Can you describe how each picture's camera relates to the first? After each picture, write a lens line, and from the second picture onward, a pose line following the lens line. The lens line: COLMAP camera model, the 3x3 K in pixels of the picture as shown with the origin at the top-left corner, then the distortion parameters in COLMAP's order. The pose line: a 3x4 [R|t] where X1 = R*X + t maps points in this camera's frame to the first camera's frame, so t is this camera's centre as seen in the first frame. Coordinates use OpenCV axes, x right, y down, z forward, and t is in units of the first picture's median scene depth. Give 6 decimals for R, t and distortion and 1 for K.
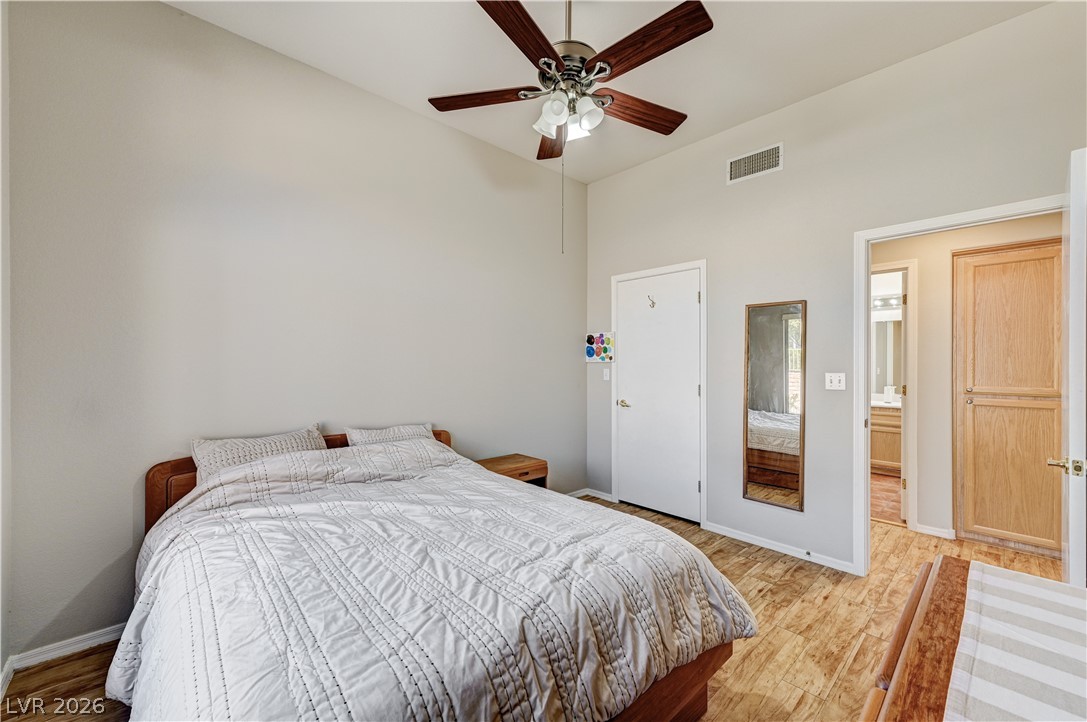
lens RADIAL K [[428.4, 0, 549.6], [0, 428.4, 362.8], [0, 0, 1]] dist [0.007336, -0.000120]
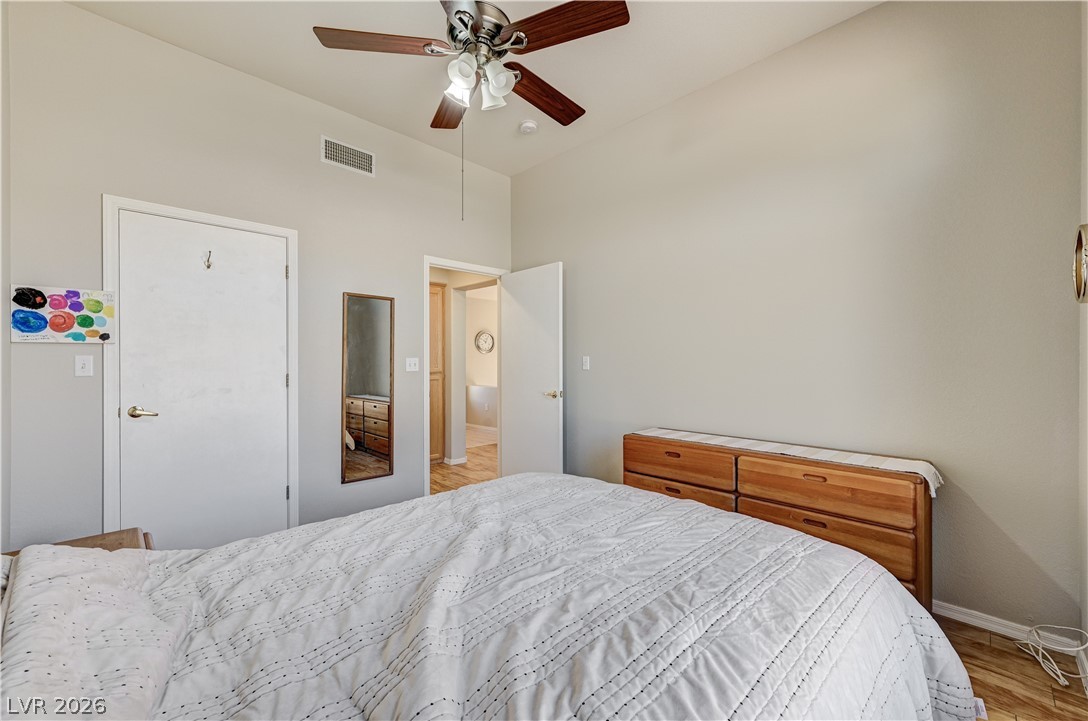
lens RADIAL K [[428.8, 0, 550.1], [0, 428.8, 362.3], [0, 0, 1]] dist [0.007336, -0.000120]
pose [[-0.021070, -0.003822, 0.999771, -0.444485], [0.001701, 0.999991, 0.003858, 0.021830], [-0.999777, 0.001782, -0.021063, 0.419286]]
